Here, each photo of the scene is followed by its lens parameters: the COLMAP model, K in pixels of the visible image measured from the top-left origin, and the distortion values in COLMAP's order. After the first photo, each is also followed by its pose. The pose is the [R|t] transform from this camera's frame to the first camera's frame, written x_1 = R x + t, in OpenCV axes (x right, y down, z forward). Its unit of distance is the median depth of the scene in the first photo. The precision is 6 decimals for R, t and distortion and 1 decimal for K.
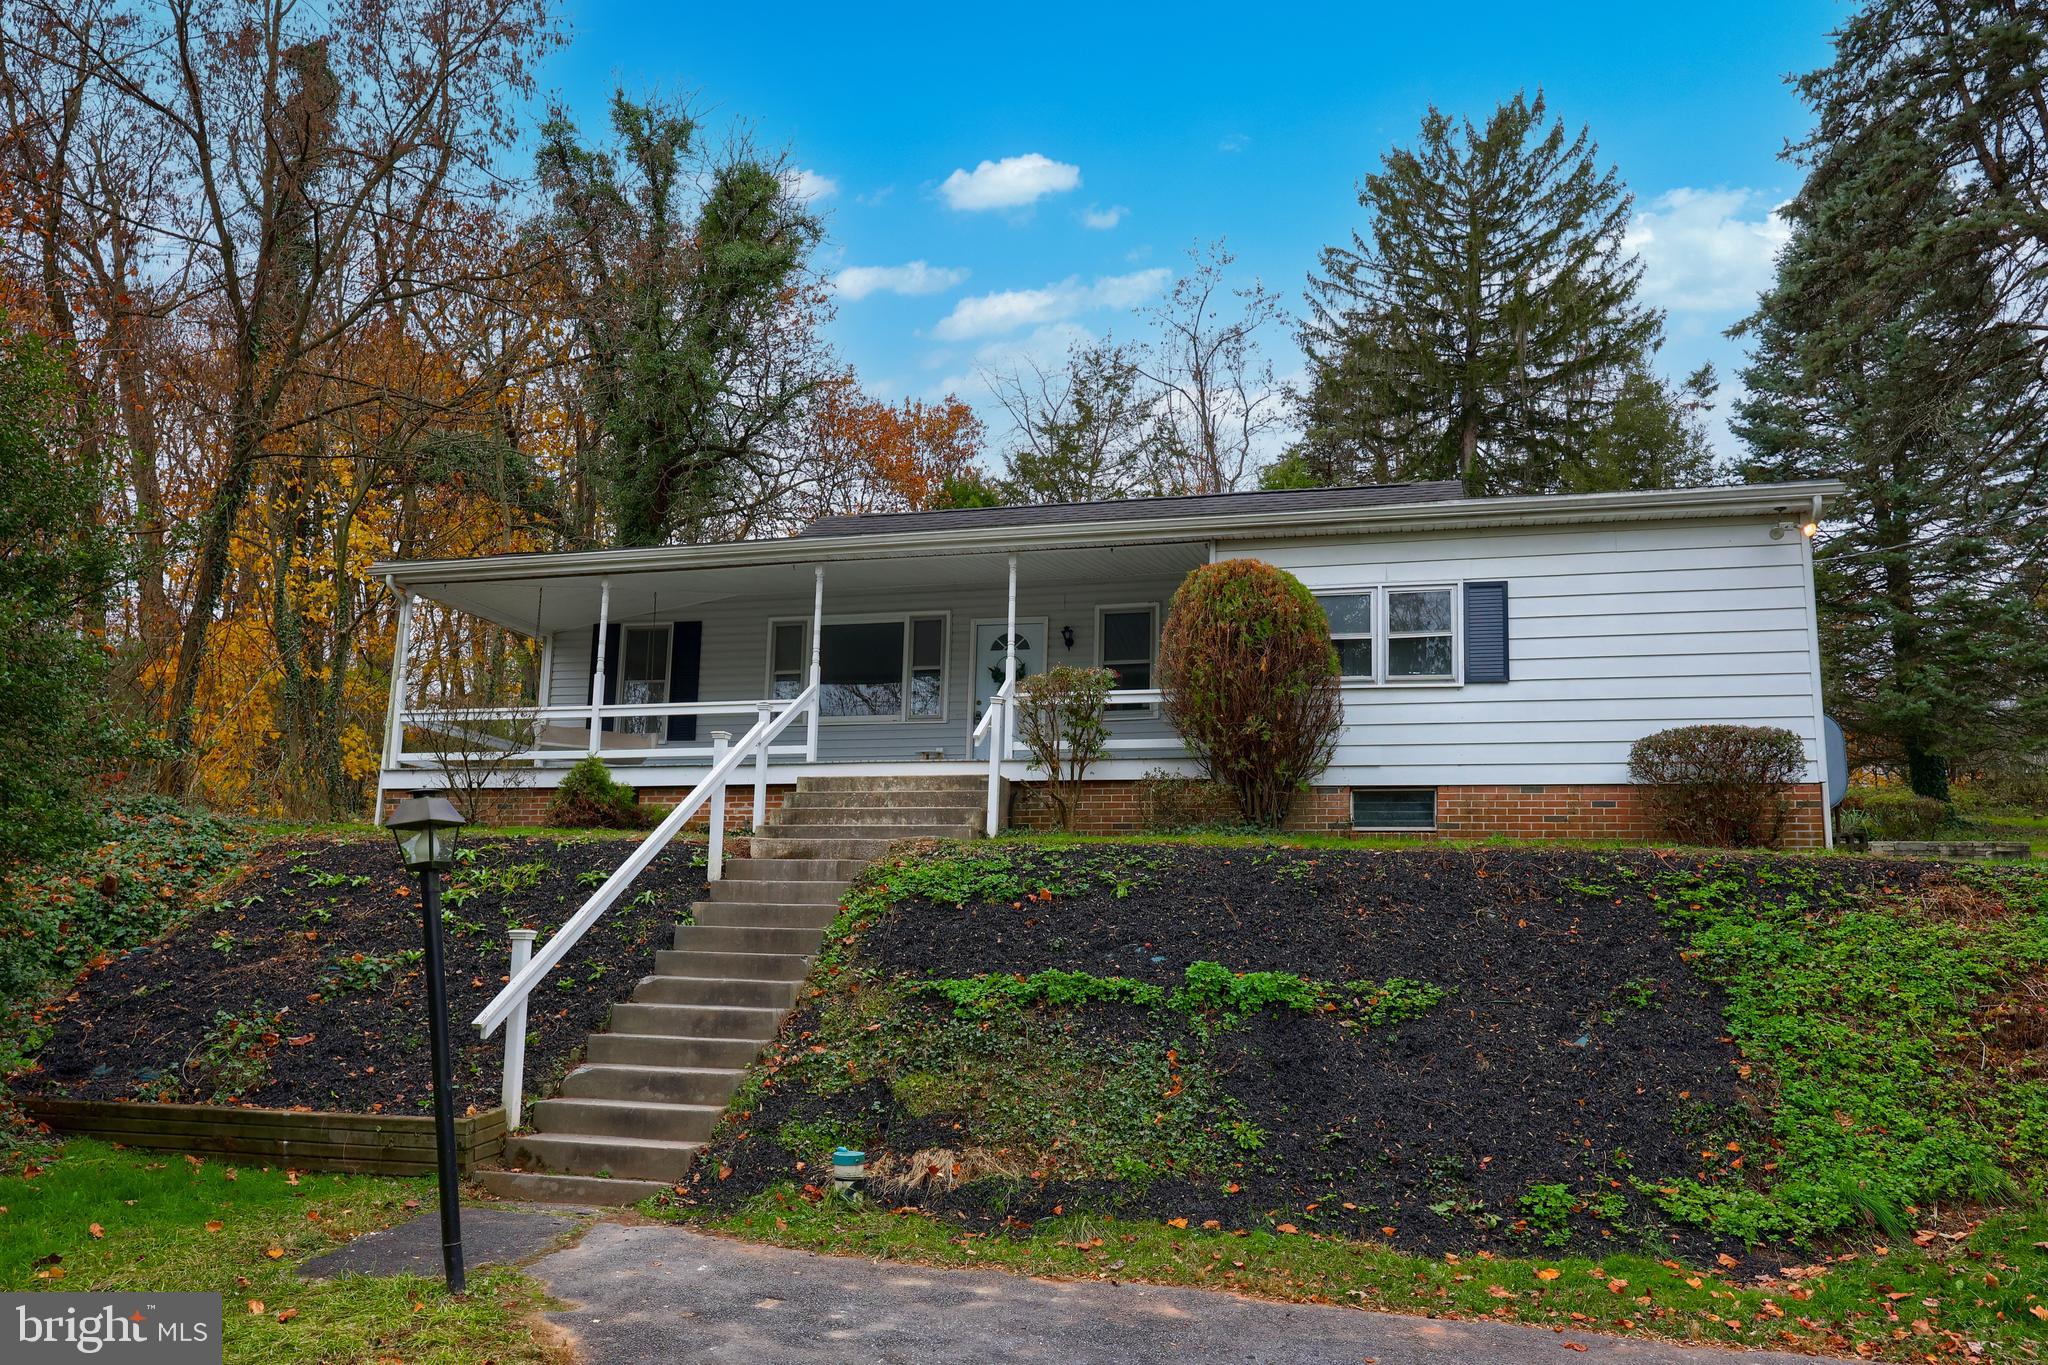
lens RADIAL K [[1326.7, 0, 1022.7], [0, 1326.7, 695.3], [0, 0, 1]] dist [-0.000554, -0.004574]
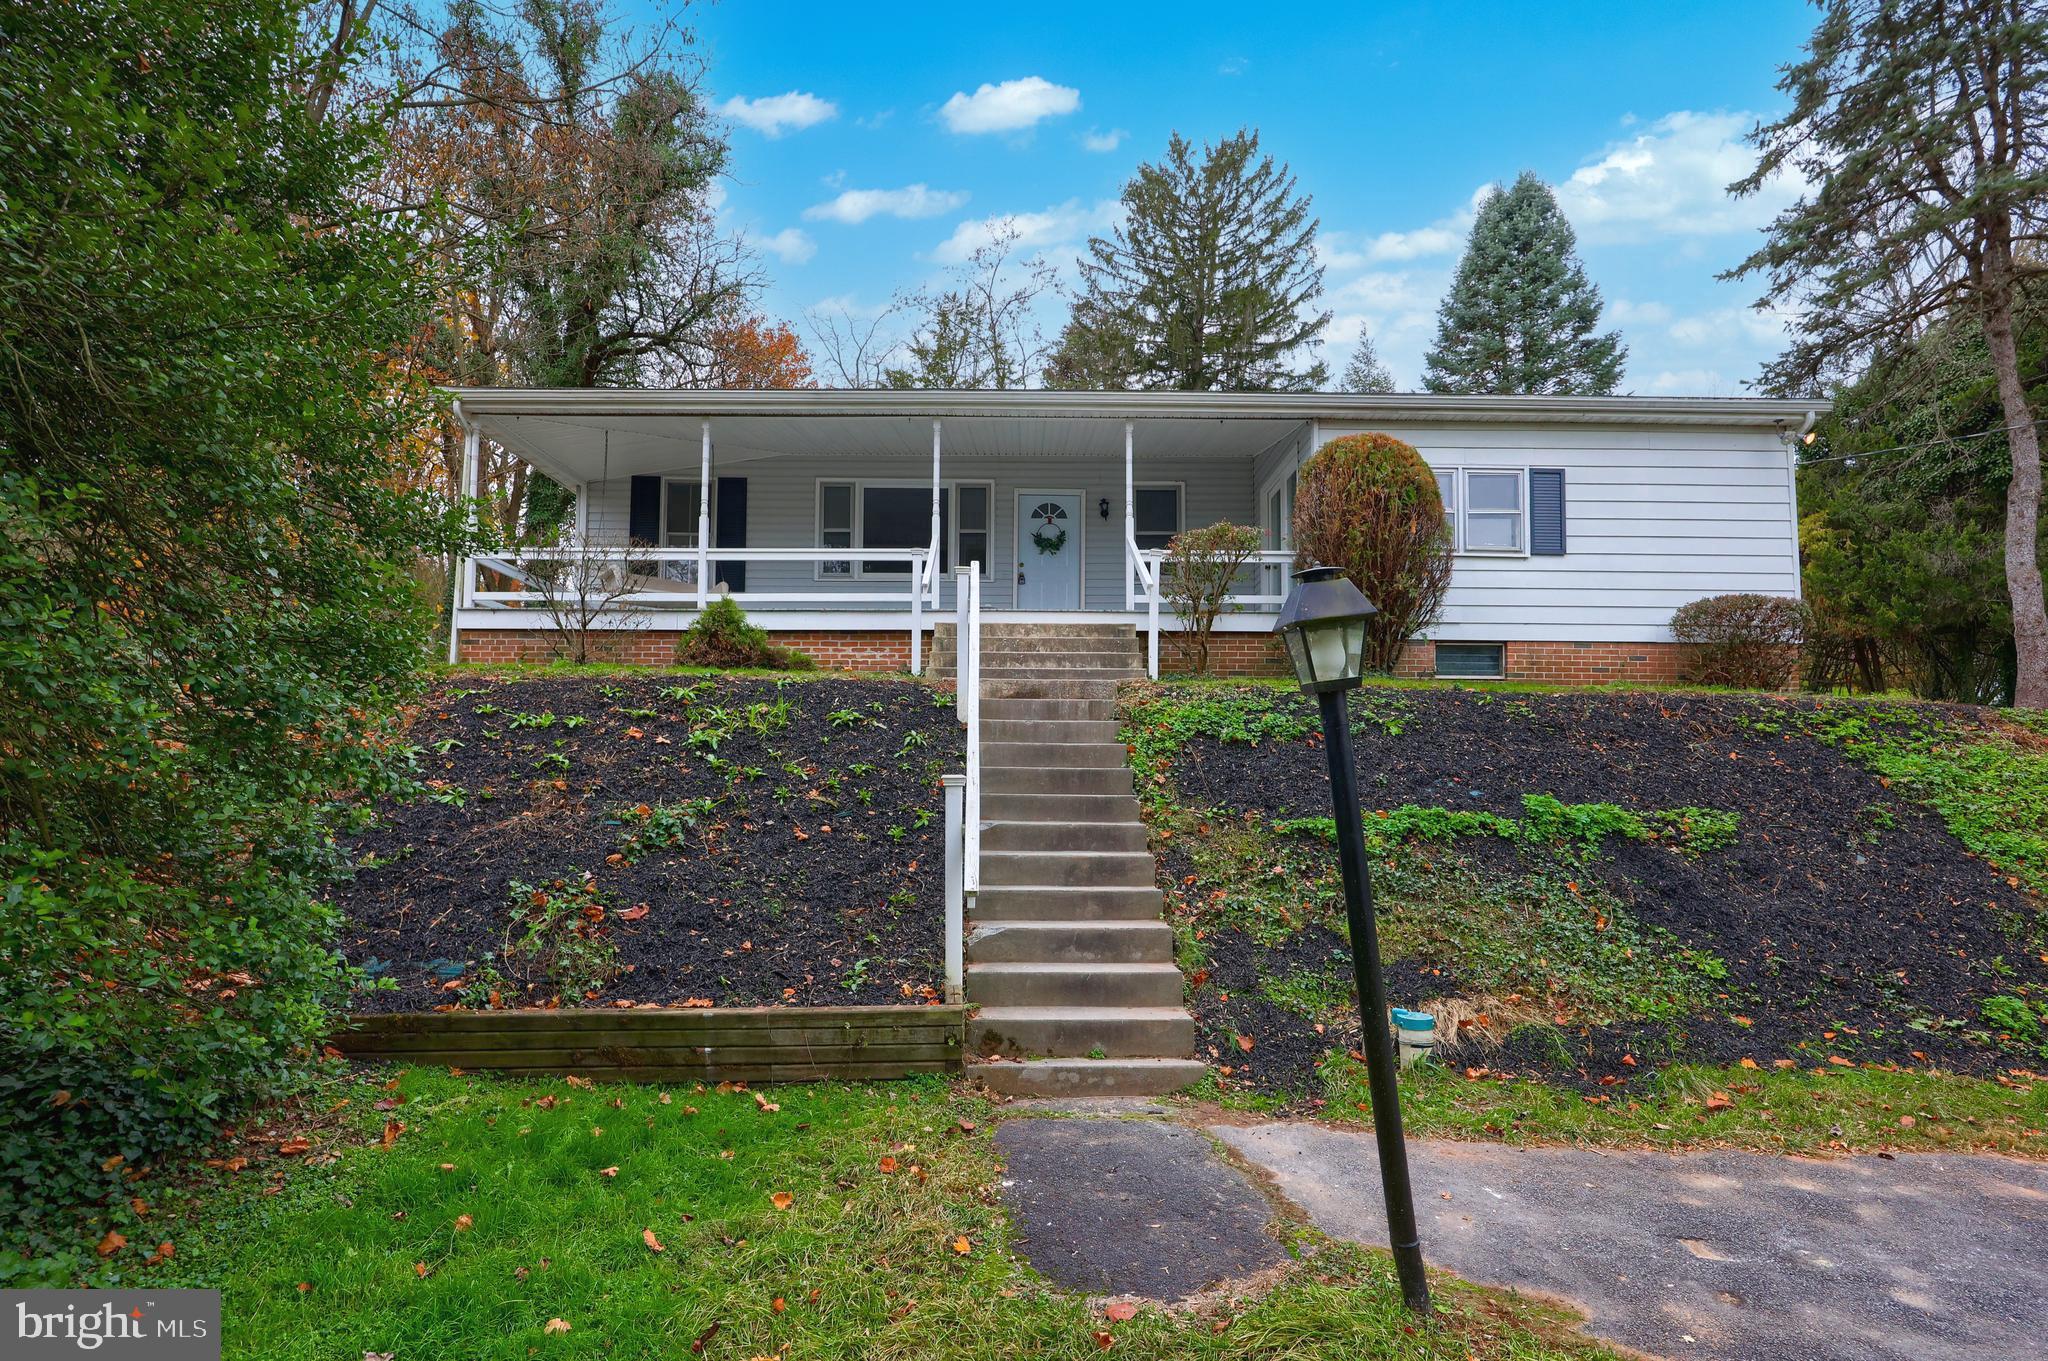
lens RADIAL K [[986.9, 0, 1022.3], [0, 986.9, 686.7], [0, 0, 1]] dist [-0.000098, -0.000150]
pose [[0.968291, 0.007452, 0.249712, -0.310375], [-0.031826, 0.995090, 0.093714, 0.038434], [-0.247788, -0.098690, 0.963775, 0.246822]]
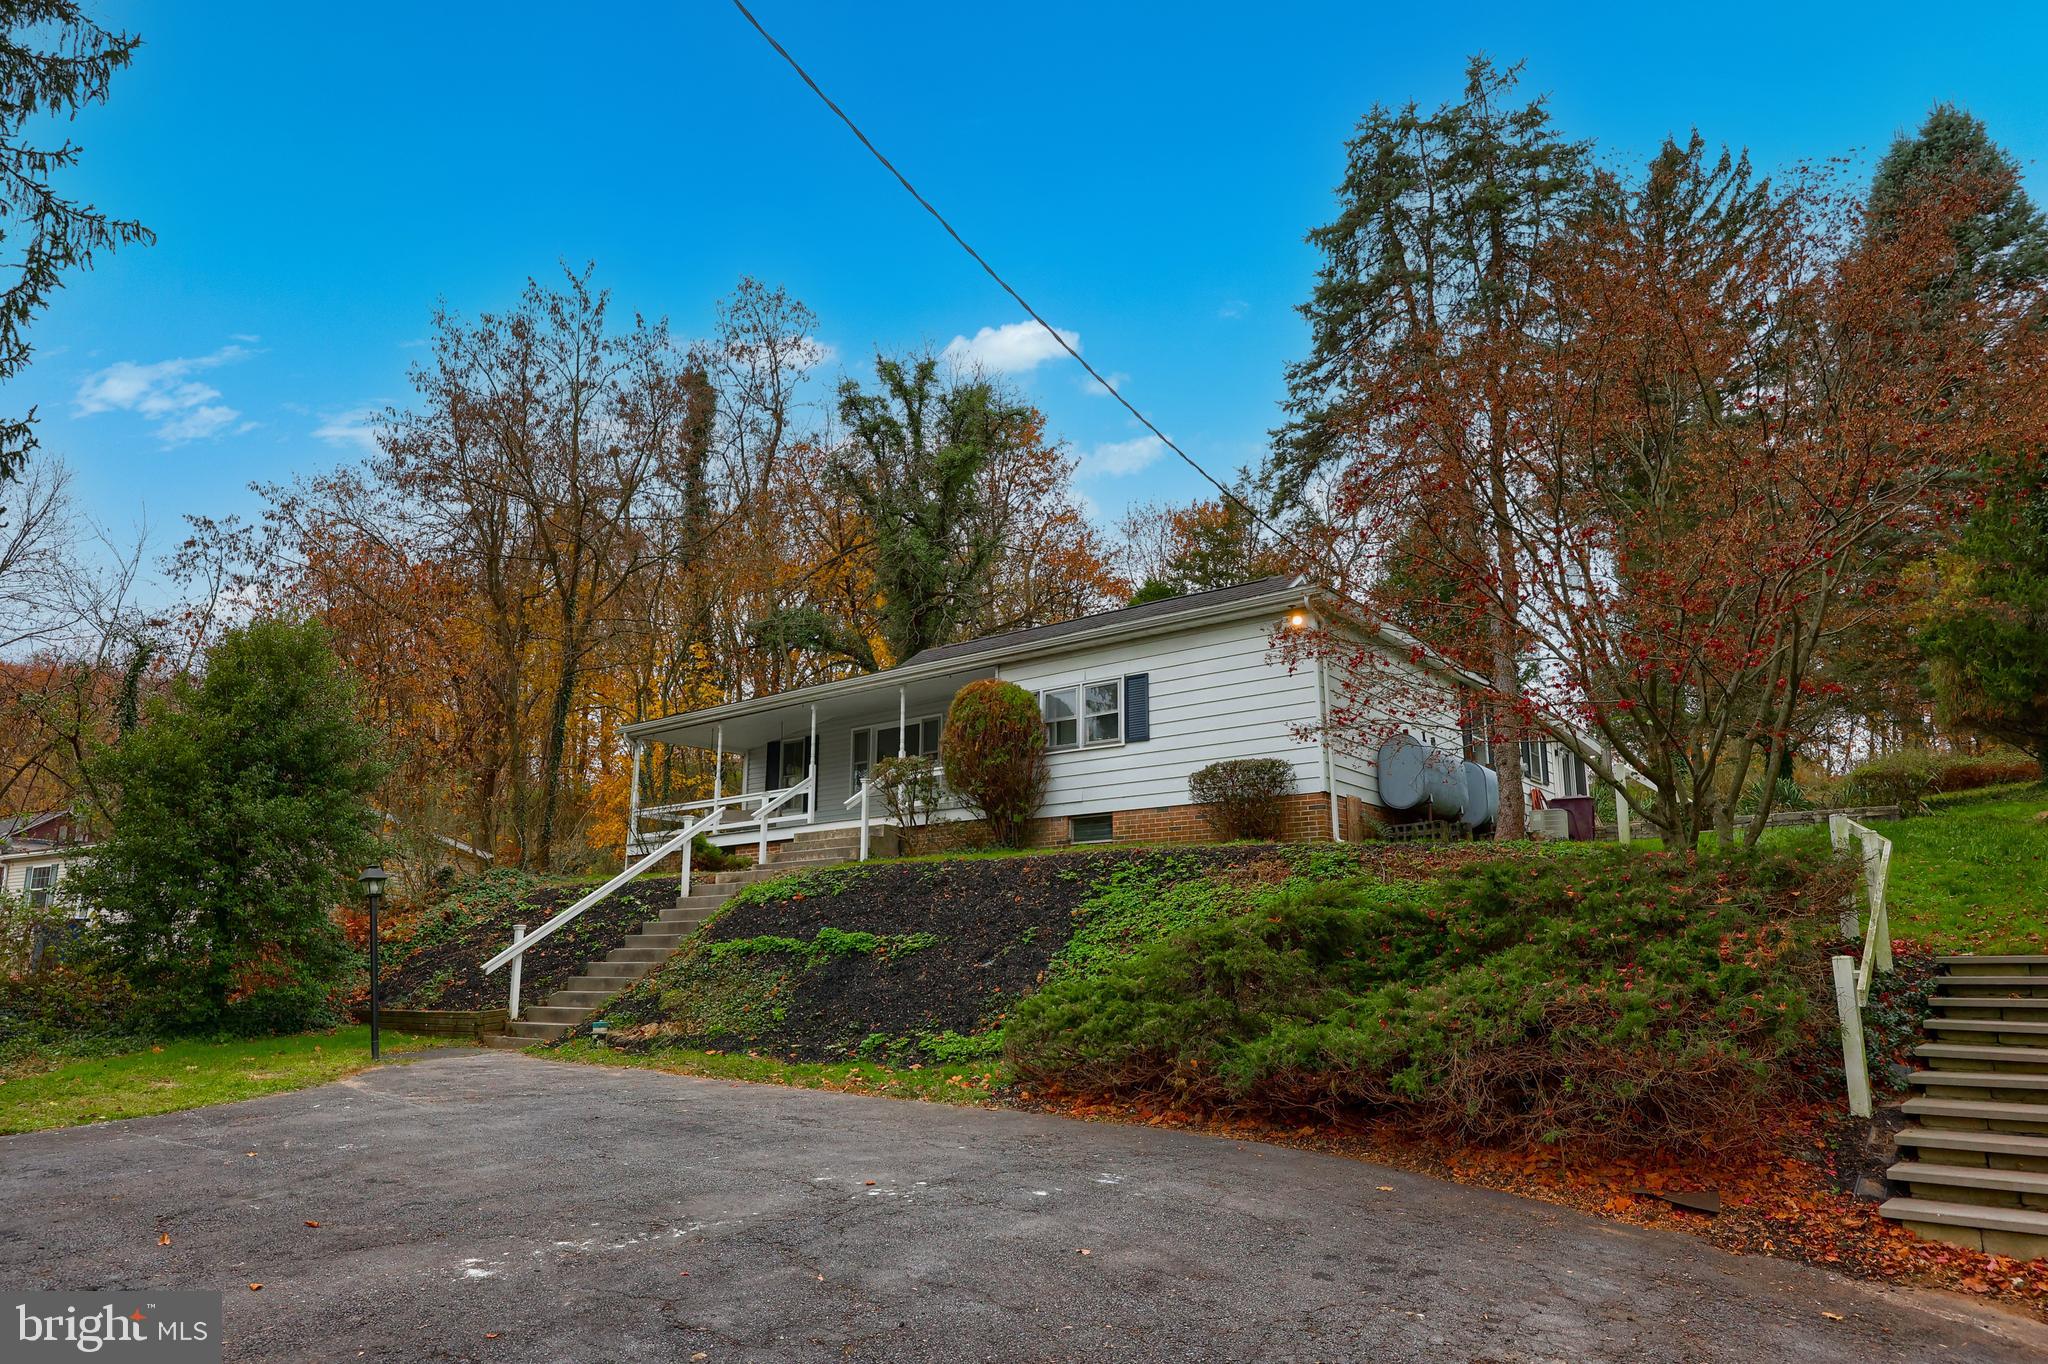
lens RADIAL K [[1163.1, 0, 1022.8], [0, 1163.1, 664.5], [0, 0, 1]] dist [0.003302, -0.000960]
pose [[0.919940, -0.125967, -0.371273, 0.708214], [0.103635, 0.991426, -0.079589, -0.004266], [0.378115, 0.034740, 0.925107, -0.280255]]
